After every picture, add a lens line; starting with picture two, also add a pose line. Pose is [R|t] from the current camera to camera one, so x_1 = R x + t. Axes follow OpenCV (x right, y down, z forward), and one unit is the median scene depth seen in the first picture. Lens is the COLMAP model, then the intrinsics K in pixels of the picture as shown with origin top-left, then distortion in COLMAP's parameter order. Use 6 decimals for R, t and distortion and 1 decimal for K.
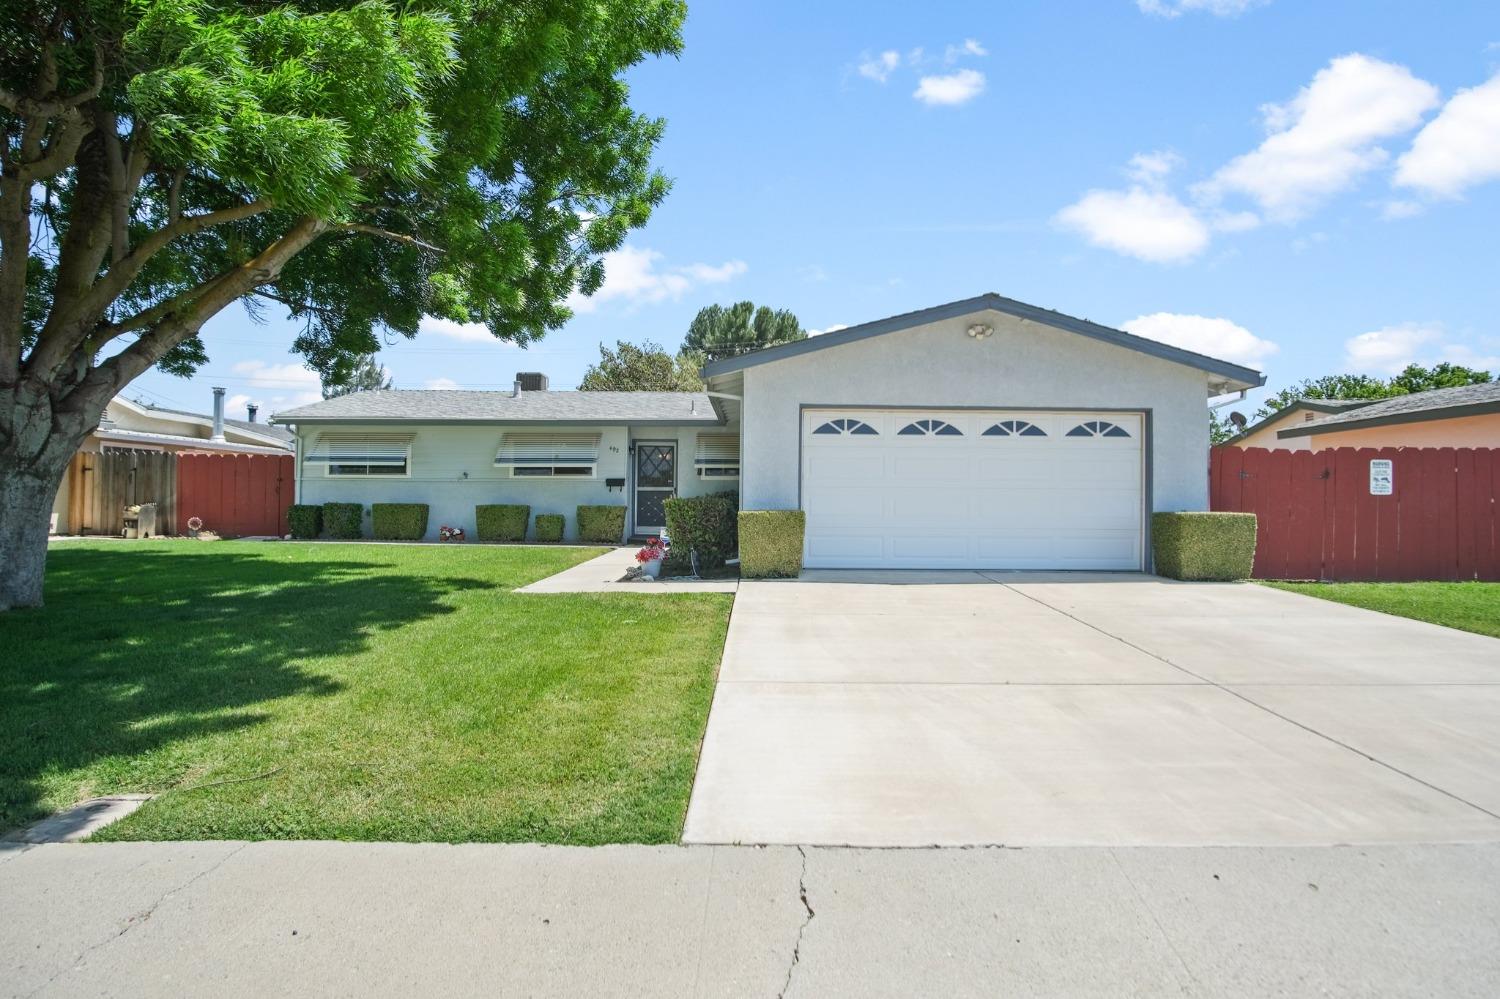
lens RADIAL K [[807.7, 0, 757.5], [0, 807.7, 501.8], [0, 0, 1]] dist [-0.032750, 0.002758]
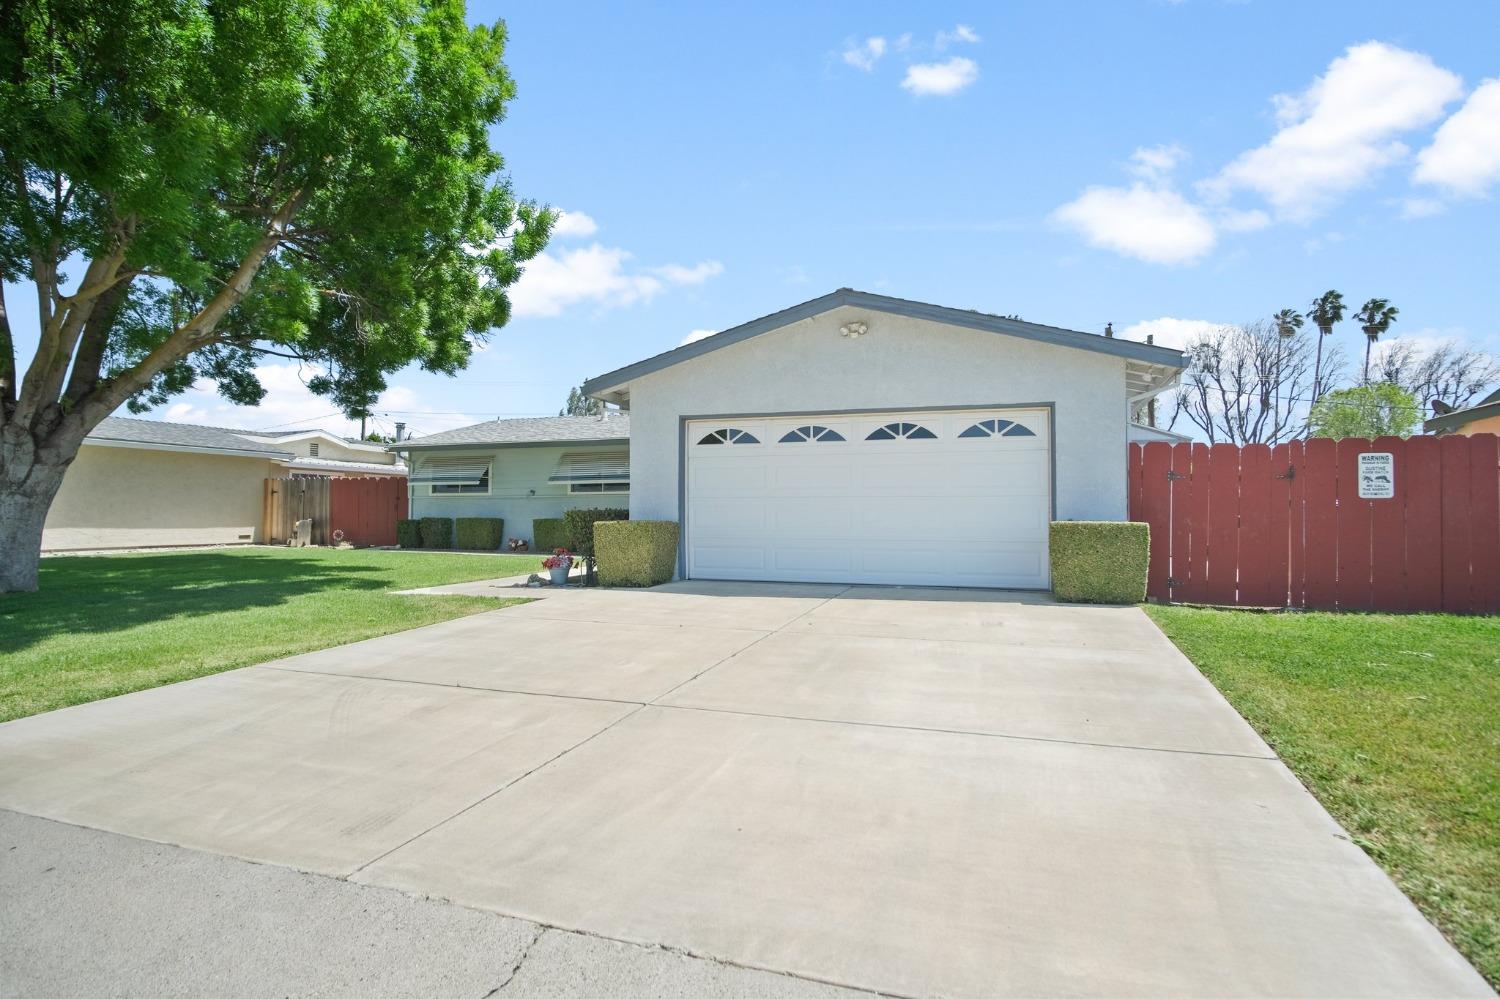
lens RADIAL K [[807.7, 0, 757.5], [0, 807.7, 501.8], [0, 0, 1]] dist [-0.032750, 0.002758]
pose [[0.946439, -0.010986, -0.322697, 0.460844], [0.004227, 0.999757, -0.021639, 0.008511], [0.322856, 0.019116, 0.946255, 0.077178]]
